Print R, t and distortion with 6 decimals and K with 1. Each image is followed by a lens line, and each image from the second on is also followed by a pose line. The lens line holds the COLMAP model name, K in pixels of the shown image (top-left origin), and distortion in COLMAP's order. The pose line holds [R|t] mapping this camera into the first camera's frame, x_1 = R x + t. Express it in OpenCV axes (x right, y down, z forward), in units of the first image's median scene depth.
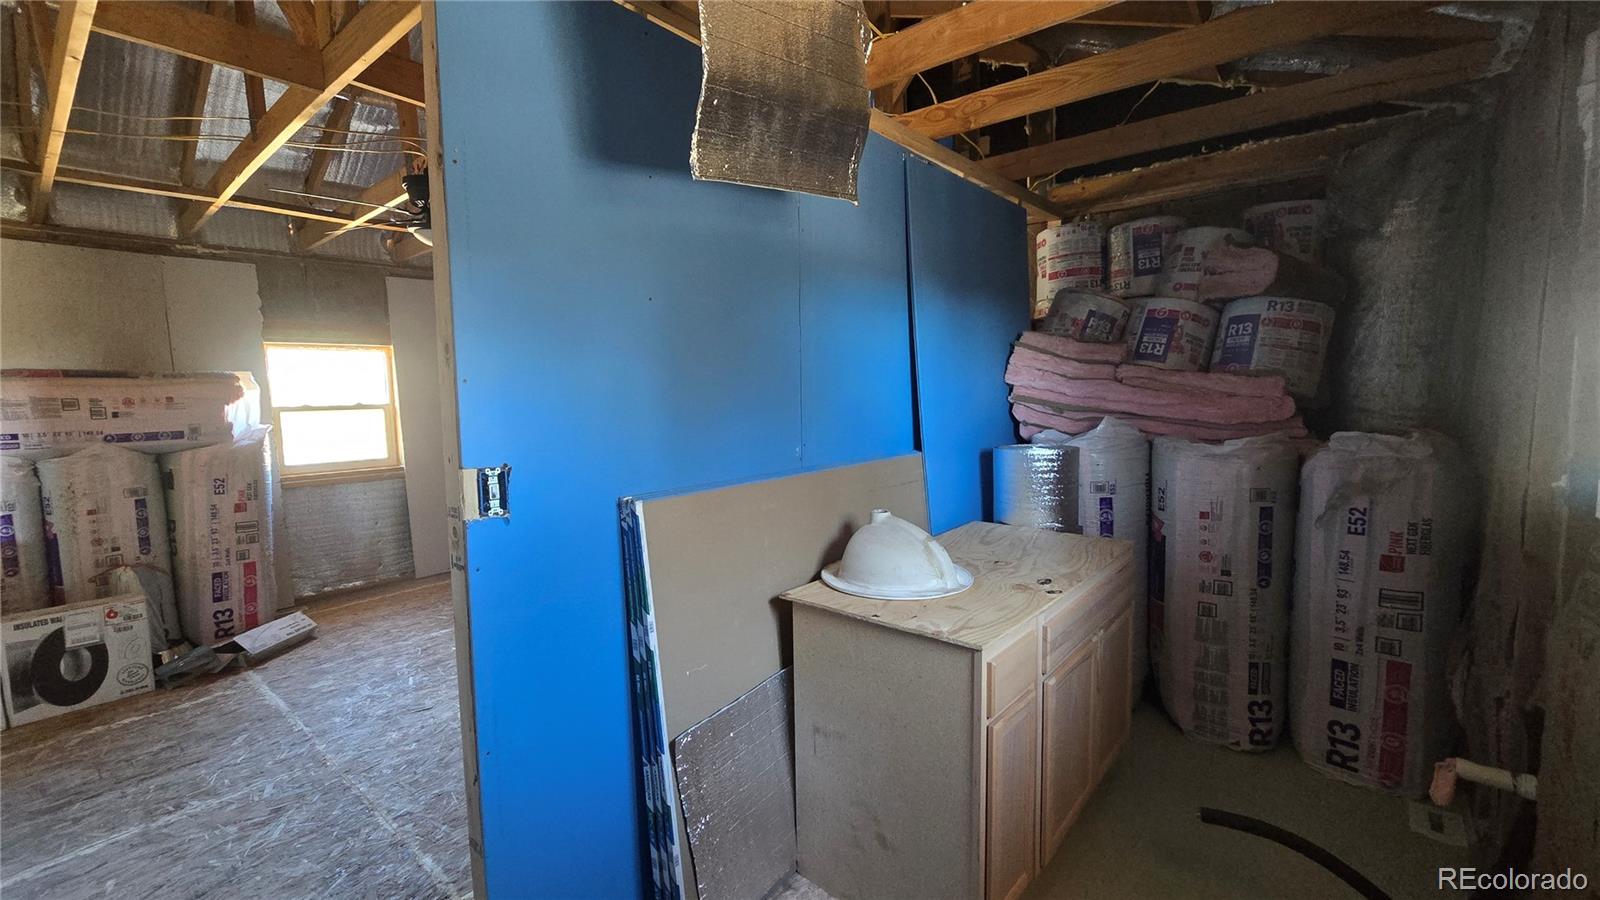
lens RADIAL K [[653.4, 0, 792.1], [0, 653.4, 452.1], [0, 0, 1]] dist [-0.001152, -0.000440]
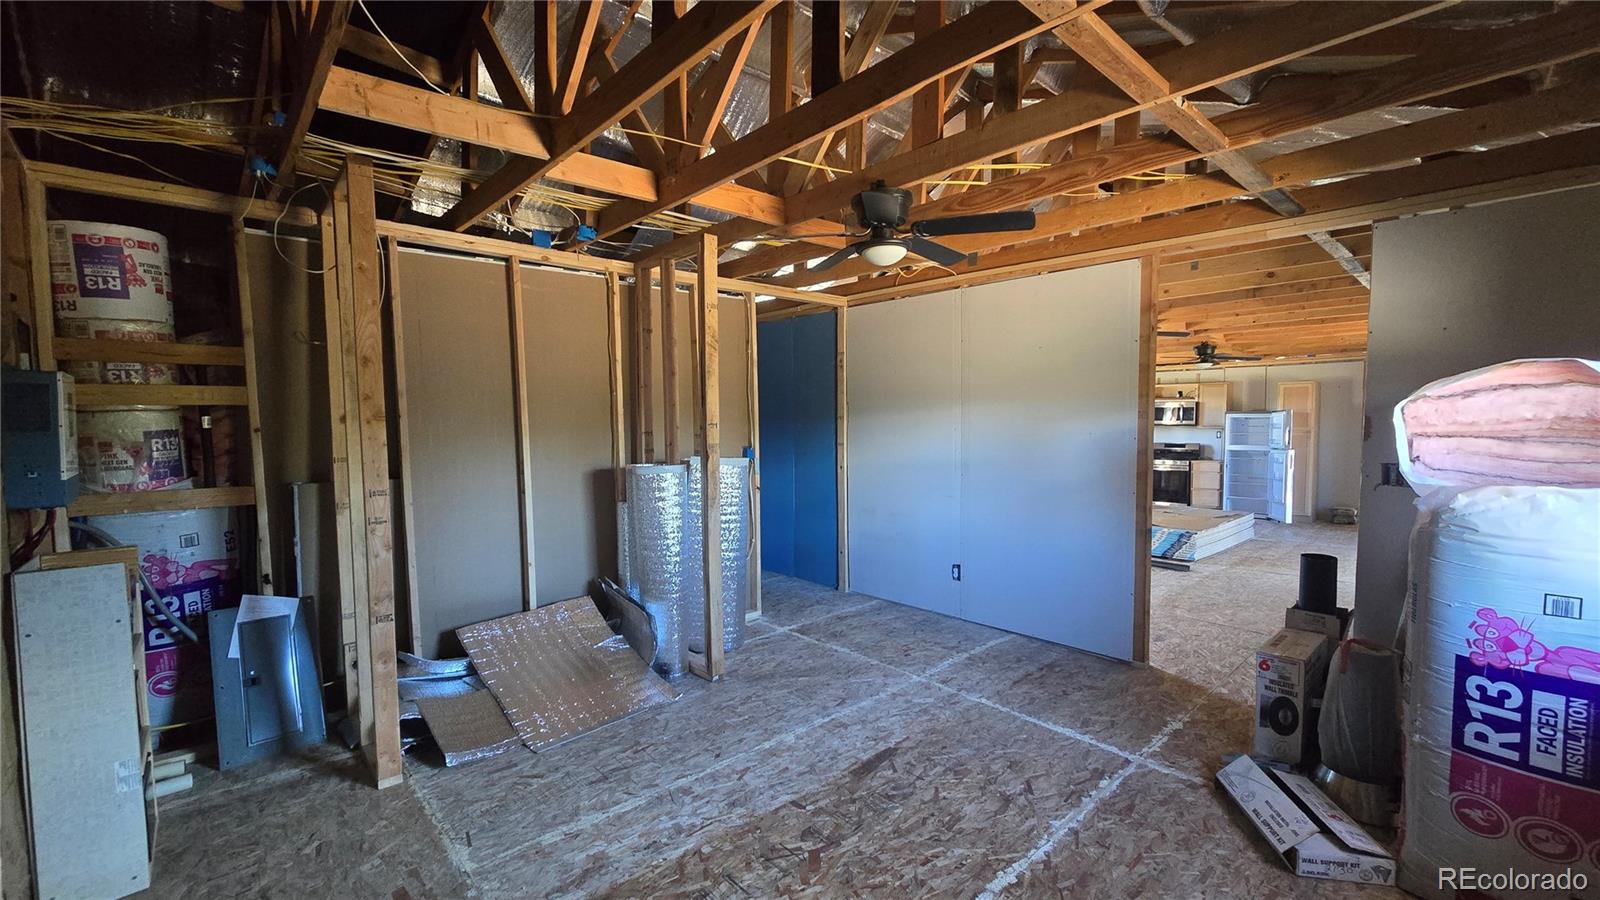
lens RADIAL K [[653.4, 0, 801.9], [0, 653.4, 455.3], [0, 0, 1]] dist [-0.001152, -0.000440]
pose [[-0.991076, 0.023675, 0.131178, -0.453355], [0.042111, 0.989311, 0.139606, -0.154049], [-0.126471, 0.143885, -0.981480, 1.640416]]
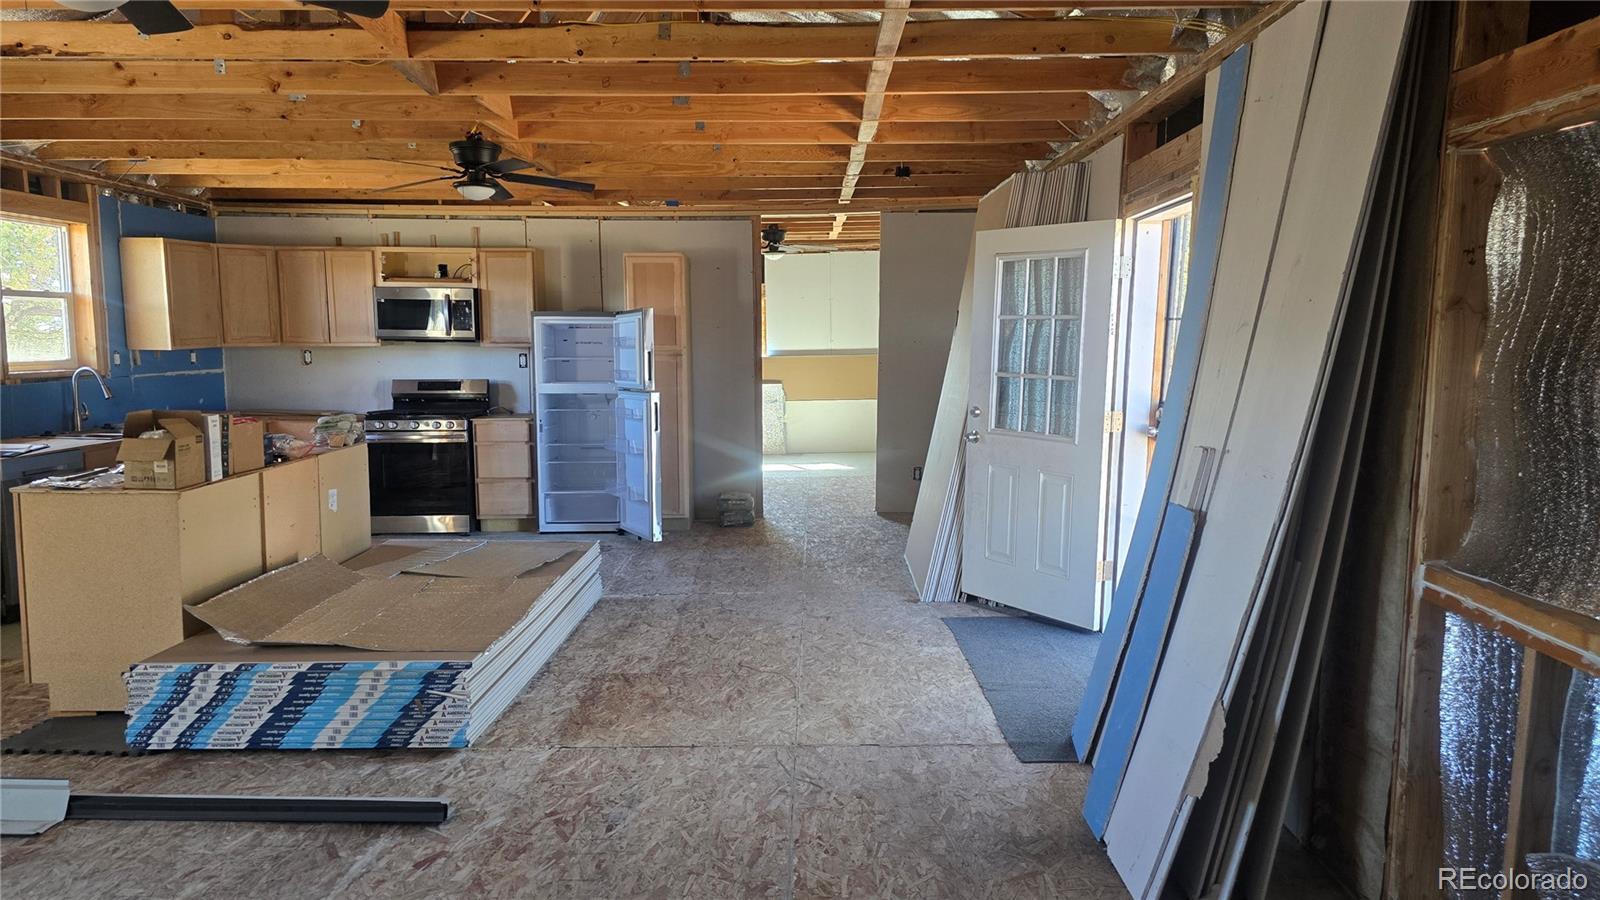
lens RADIAL K [[1075.5, 0, 806.8], [0, 1075.5, 460.2], [0, 0, 1]] dist [0.063425, -0.060969]
pose [[-0.774599, 0.102396, -0.624109, -0.935200], [-0.038191, 0.977433, 0.207765, -0.050832], [0.631299, 0.184770, -0.753208, 0.666839]]
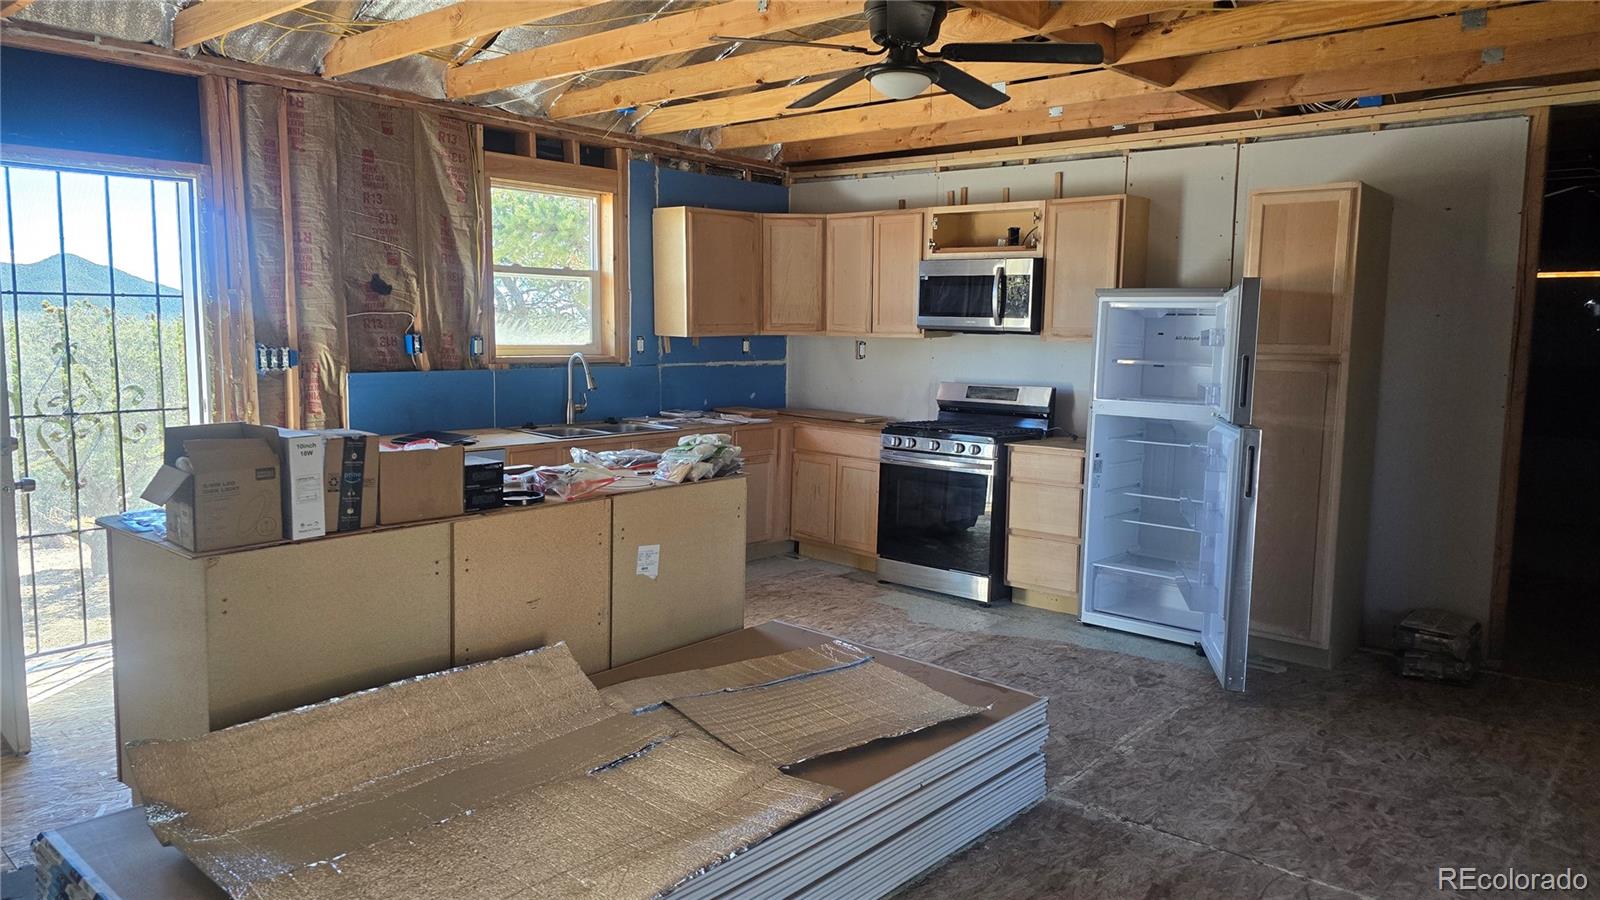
lens RADIAL K [[1075.5, 0, 818.6], [0, 1075.5, 440.4], [0, 0, 1]] dist [0.063425, -0.060969]
pose [[-0.999539, 0.008111, 0.029258, -1.550414], [0.013913, 0.978880, 0.203960, 0.027028], [-0.026985, 0.204273, -0.978542, 0.087245]]
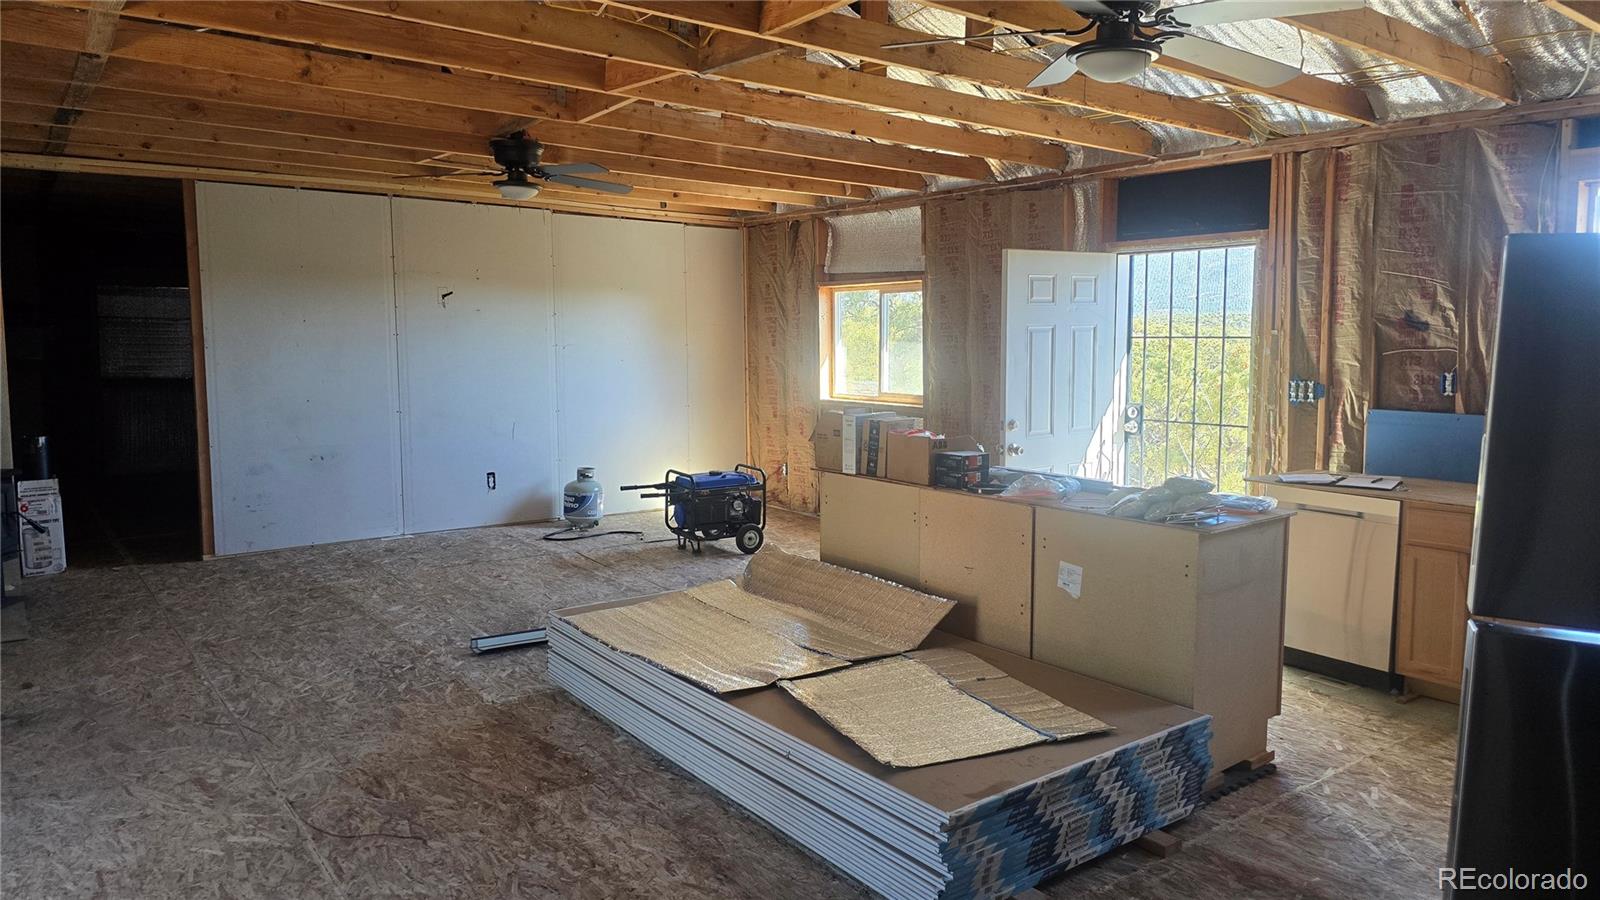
lens RADIAL K [[1075.5, 0, 795.0], [0, 1075.5, 435.6], [0, 0, 1]] dist [0.063425, -0.060969]
pose [[0.232607, -0.058708, 0.970797, -2.451083], [0.074747, 0.996303, 0.042341, 0.135494], [-0.969694, 0.062715, 0.236135, -0.871374]]
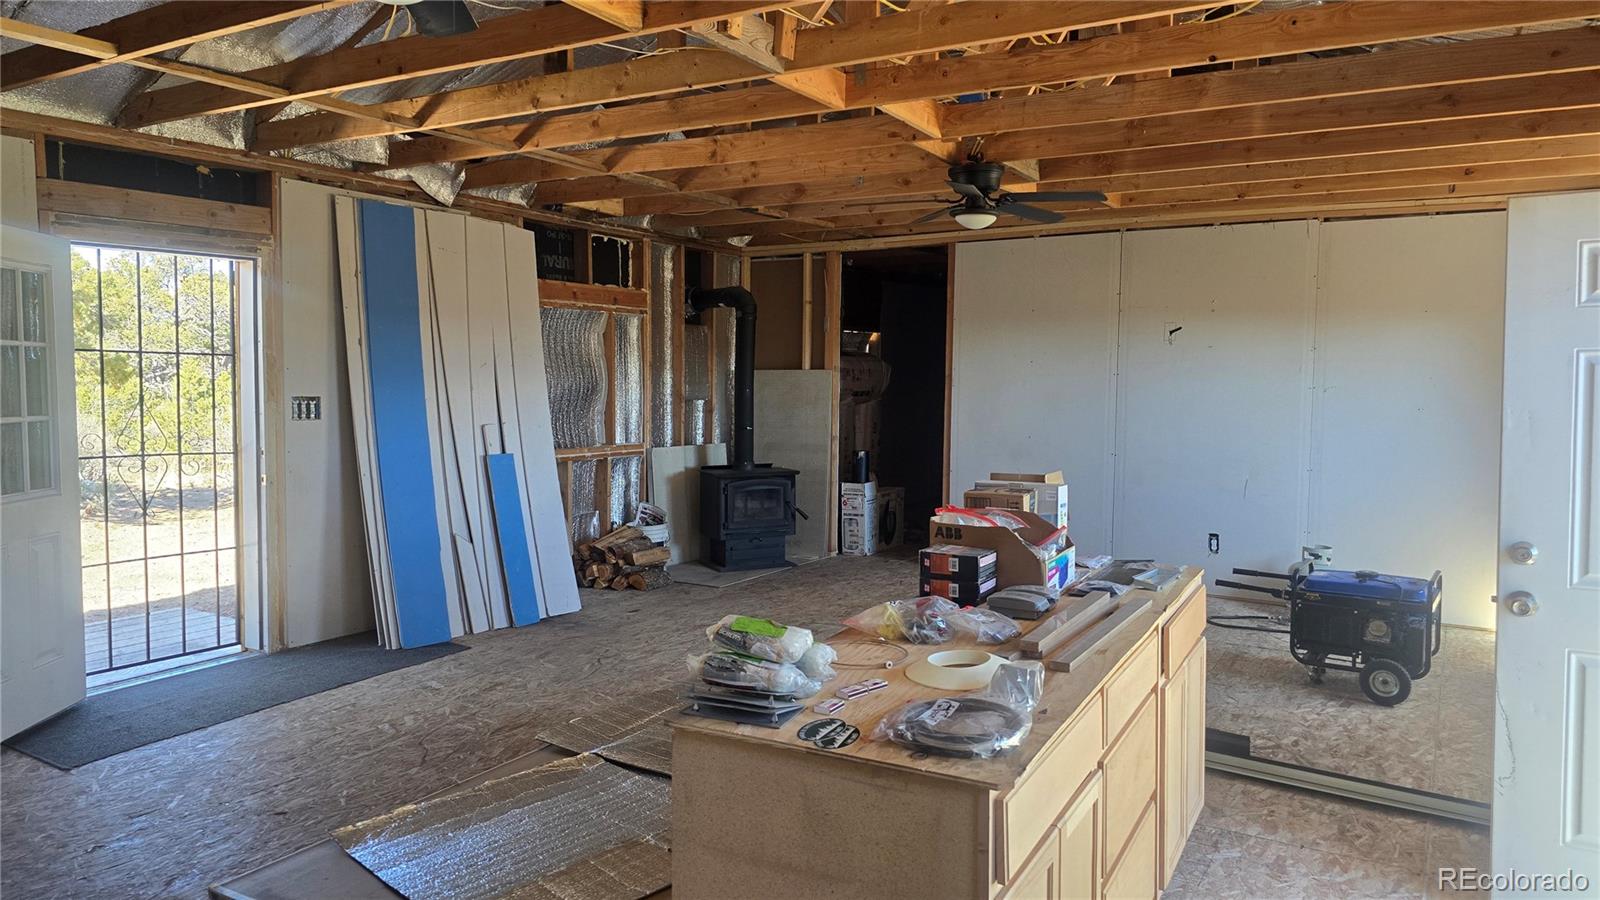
lens RADIAL K [[1075.5, 0, 802.5], [0, 1075.5, 440.8], [0, 0, 1]] dist [0.063425, -0.060969]
pose [[0.990745, 0.026280, 0.133170, -1.437679], [-0.023439, 0.999464, -0.022860, 0.155009], [-0.133699, 0.019527, 0.990830, -1.546384]]
